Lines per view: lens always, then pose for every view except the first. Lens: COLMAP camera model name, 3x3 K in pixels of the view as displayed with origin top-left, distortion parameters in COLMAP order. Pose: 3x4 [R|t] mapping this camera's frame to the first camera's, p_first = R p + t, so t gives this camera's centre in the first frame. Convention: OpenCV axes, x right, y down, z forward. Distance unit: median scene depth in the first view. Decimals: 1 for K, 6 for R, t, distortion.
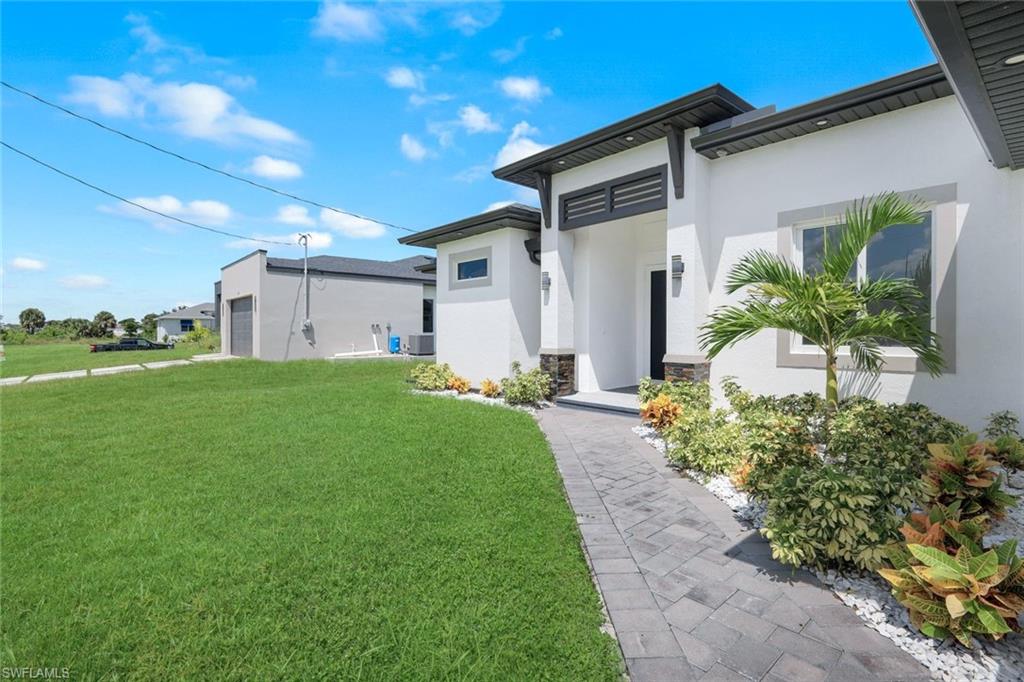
lens RADIAL K [[476.3, 0, 510.4], [0, 476.3, 328.3], [0, 0, 1]] dist [0.003174, 0.000179]
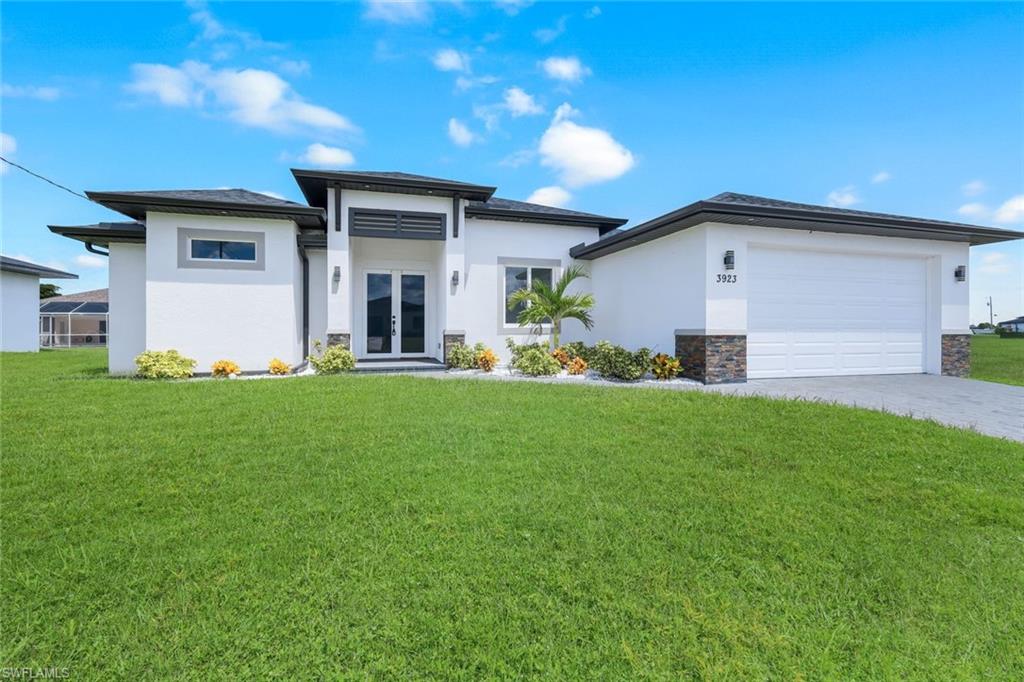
lens RADIAL K [[449.7, 0, 515.0], [0, 449.7, 327.9], [0, 0, 1]] dist [0.002916, 0.000282]
pose [[0.418878, 0.010196, 0.907985, -0.800361], [0.004240, 0.999904, -0.013184, 0.058449], [-0.908033, 0.009372, 0.418795, 0.104964]]
